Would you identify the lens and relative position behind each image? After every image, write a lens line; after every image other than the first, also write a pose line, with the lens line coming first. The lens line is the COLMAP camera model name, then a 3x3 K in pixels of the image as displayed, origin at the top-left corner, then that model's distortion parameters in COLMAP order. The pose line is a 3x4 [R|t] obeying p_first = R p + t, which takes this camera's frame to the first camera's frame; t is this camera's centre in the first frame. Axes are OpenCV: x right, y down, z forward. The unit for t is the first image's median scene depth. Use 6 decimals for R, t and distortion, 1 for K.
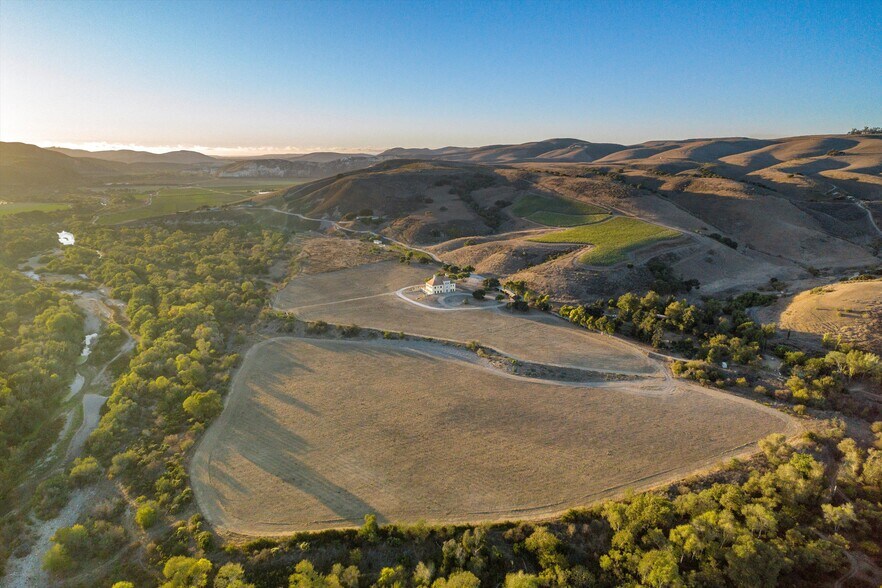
lens RADIAL K [[538.1, 0, 441.0], [0, 538.1, 294.0], [0, 0, 1]] dist [0.000330, -0.000031]
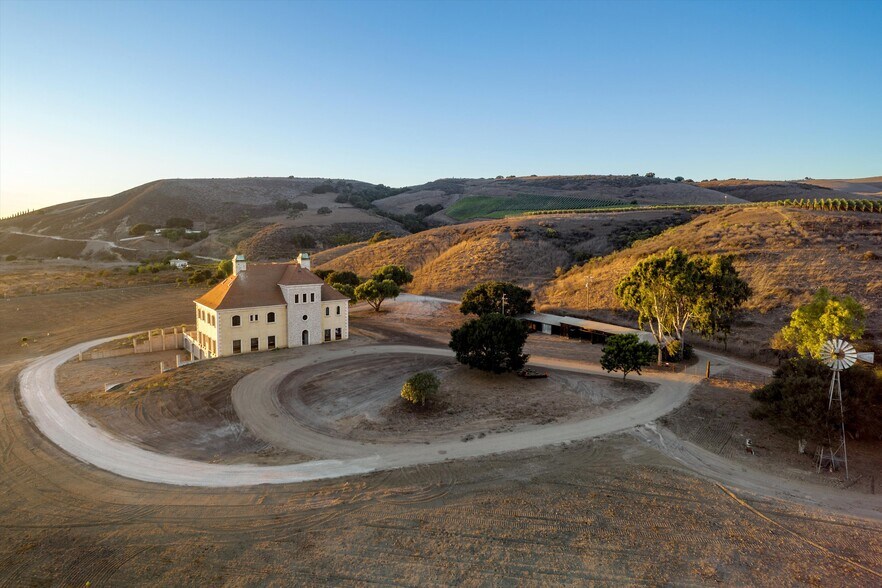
lens RADIAL K [[518.8, 0, 436.5], [0, 518.8, 290.2], [0, 0, 1]] dist [-0.001351, -0.000090]
pose [[0.980911, -0.022312, 0.193173, 0.013513], [0.051732, 0.987539, -0.148626, 0.004740], [-0.187450, 0.155782, 0.969843, 0.502596]]
